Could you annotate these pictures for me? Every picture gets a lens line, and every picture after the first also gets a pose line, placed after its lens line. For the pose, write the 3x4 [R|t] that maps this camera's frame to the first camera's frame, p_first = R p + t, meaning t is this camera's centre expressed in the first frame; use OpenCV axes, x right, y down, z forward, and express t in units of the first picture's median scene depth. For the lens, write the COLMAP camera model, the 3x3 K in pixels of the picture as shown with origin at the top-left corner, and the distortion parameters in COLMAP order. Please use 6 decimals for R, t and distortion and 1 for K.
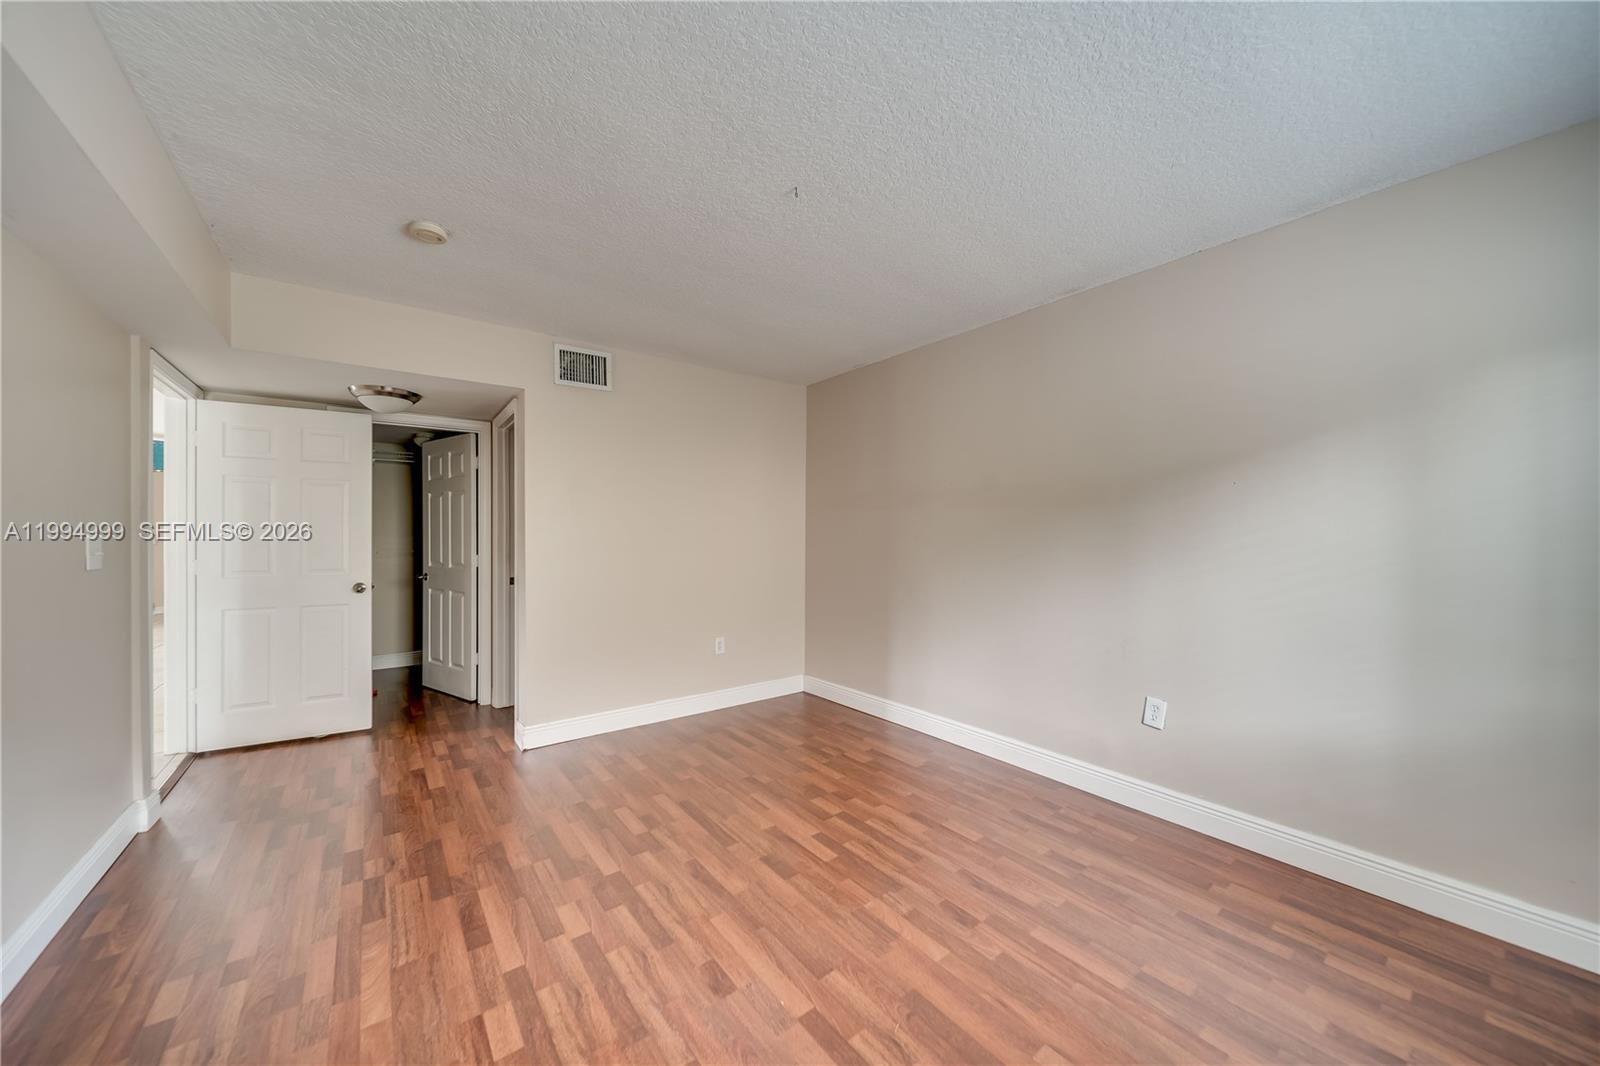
lens RADIAL K [[556.6, 0, 799.0], [0, 556.6, 534.6], [0, 0, 1]] dist [0.000824, -0.000193]
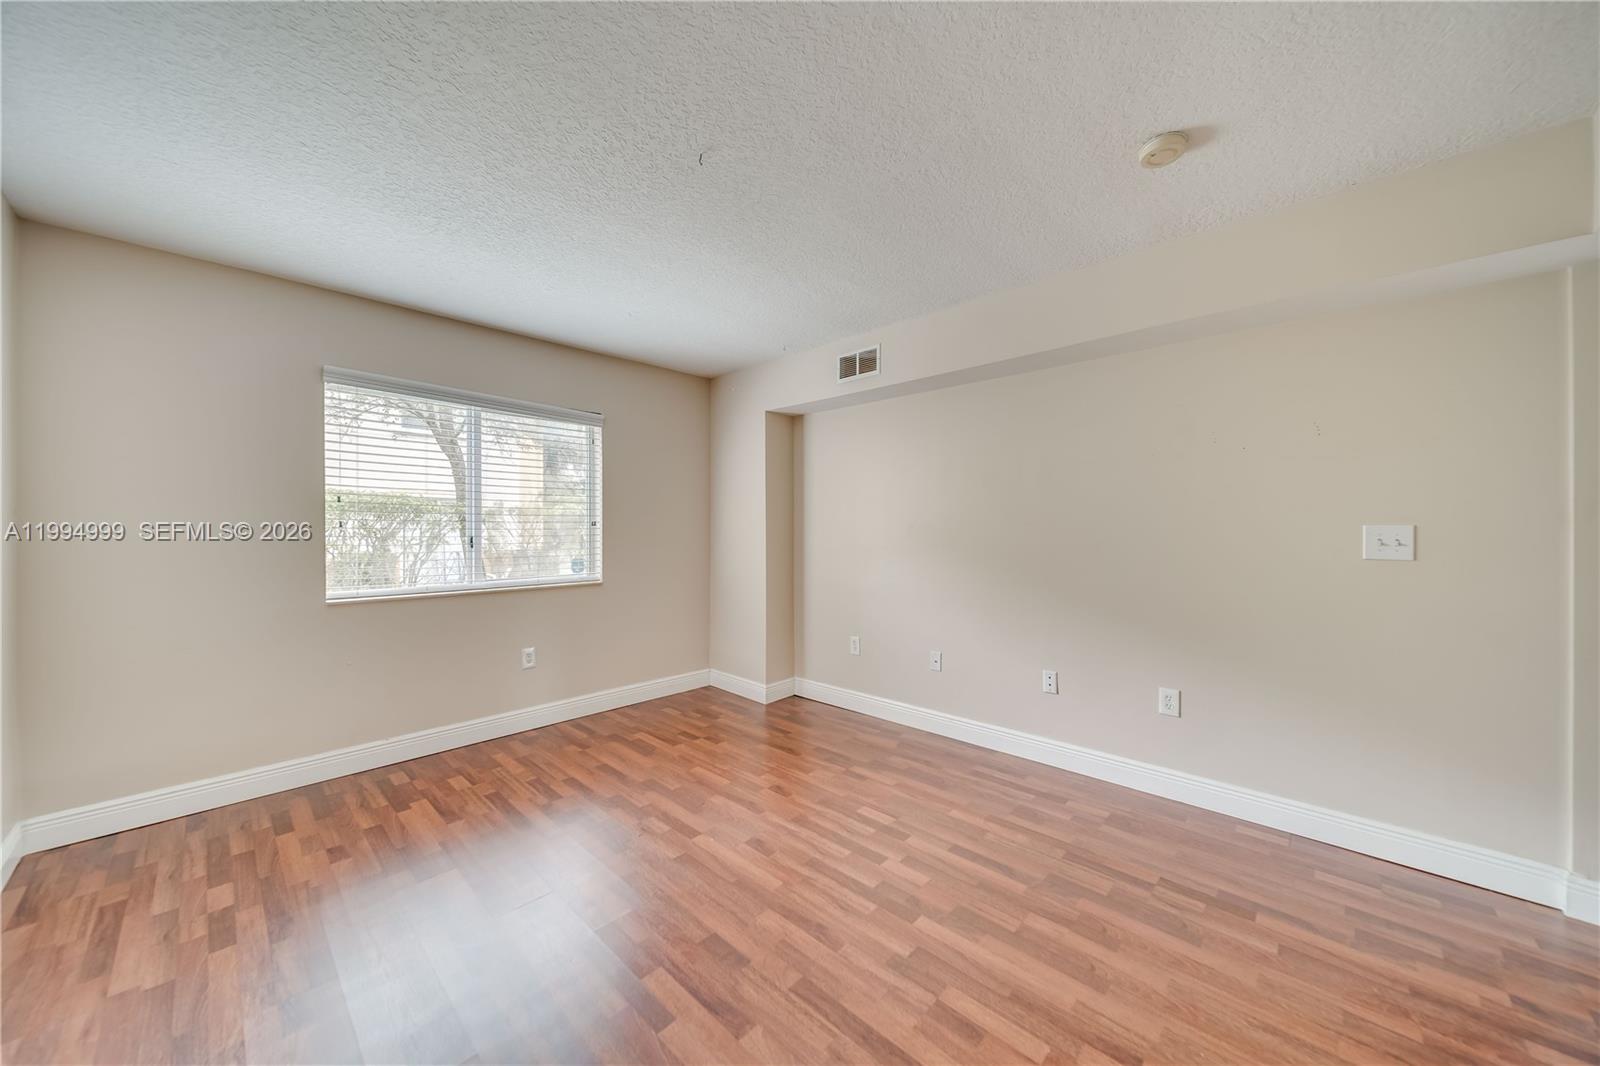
lens RADIAL K [[556.6, 0, 792.3], [0, 556.6, 533.5], [0, 0, 1]] dist [0.000824, -0.000193]
pose [[-0.989539, 0.002545, -0.144245, -0.020895], [0.002257, 0.999995, 0.002161, 0.009607], [0.144249, 0.001813, -0.989540, 1.822526]]
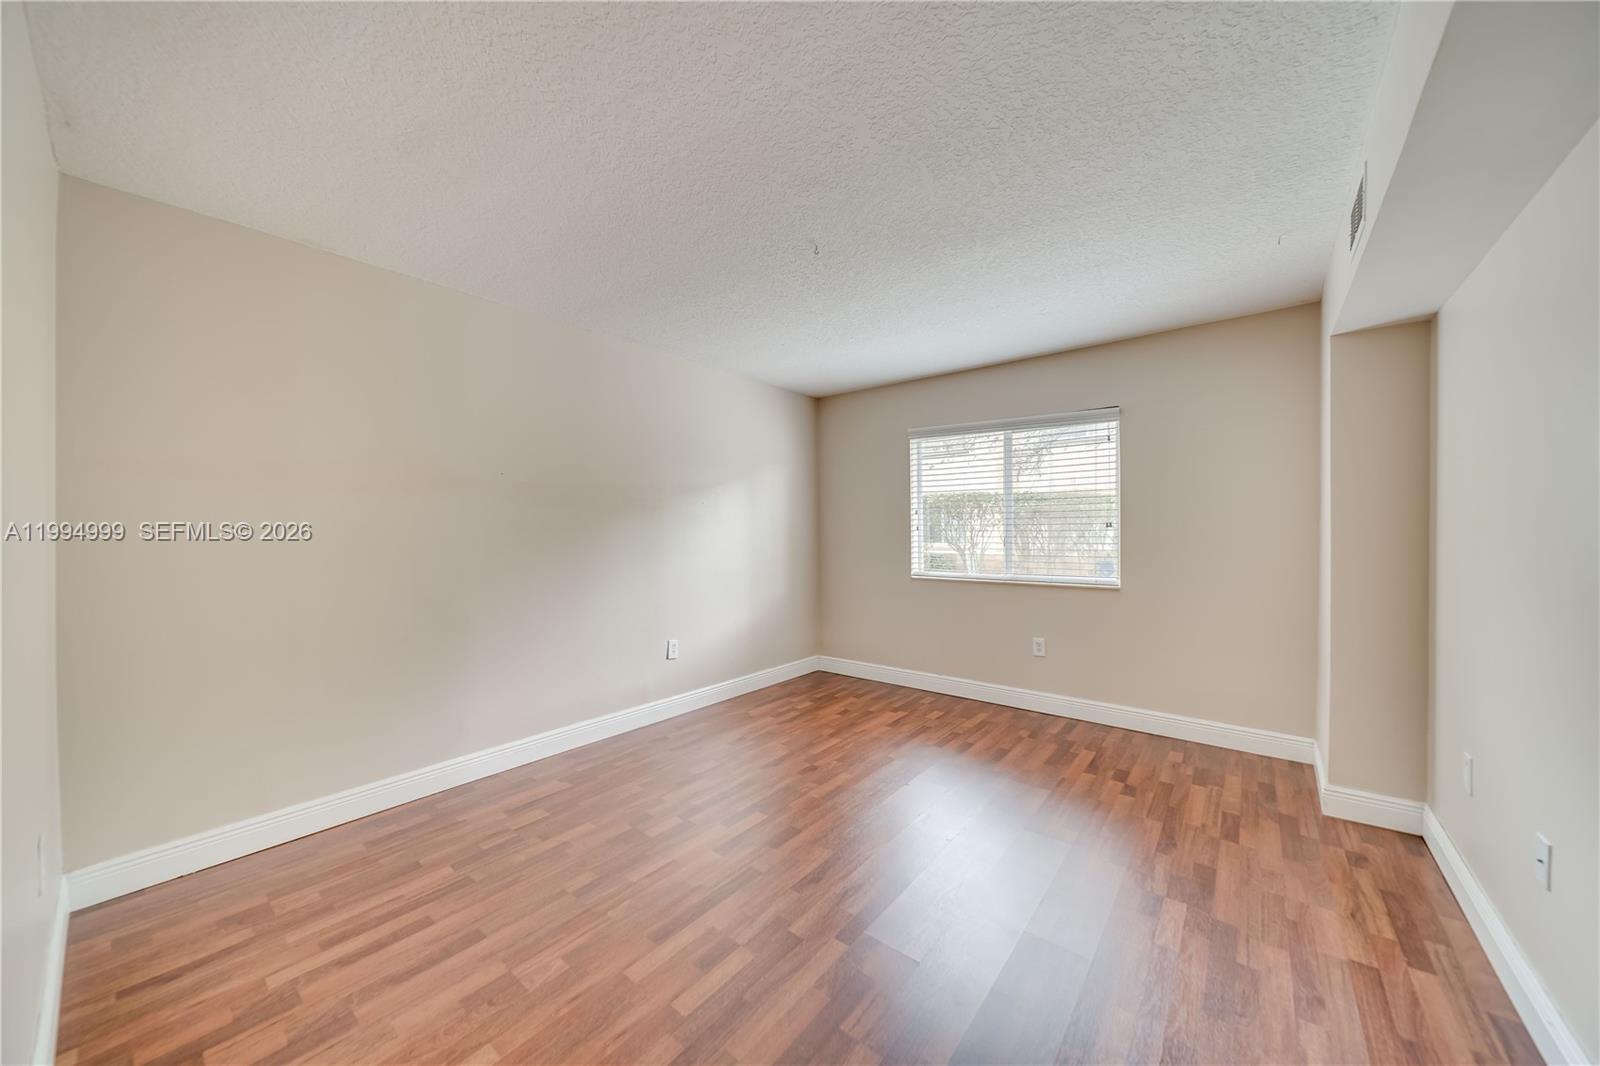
lens RADIAL K [[556.6, 0, 804.9], [0, 556.6, 531.9], [0, 0, 1]] dist [0.000824, -0.000193]
pose [[-0.245447, 0.002980, 0.969405, -1.117058], [-0.002809, 0.999989, -0.003785, 0.009883], [-0.969406, -0.003652, -0.245436, 1.254163]]
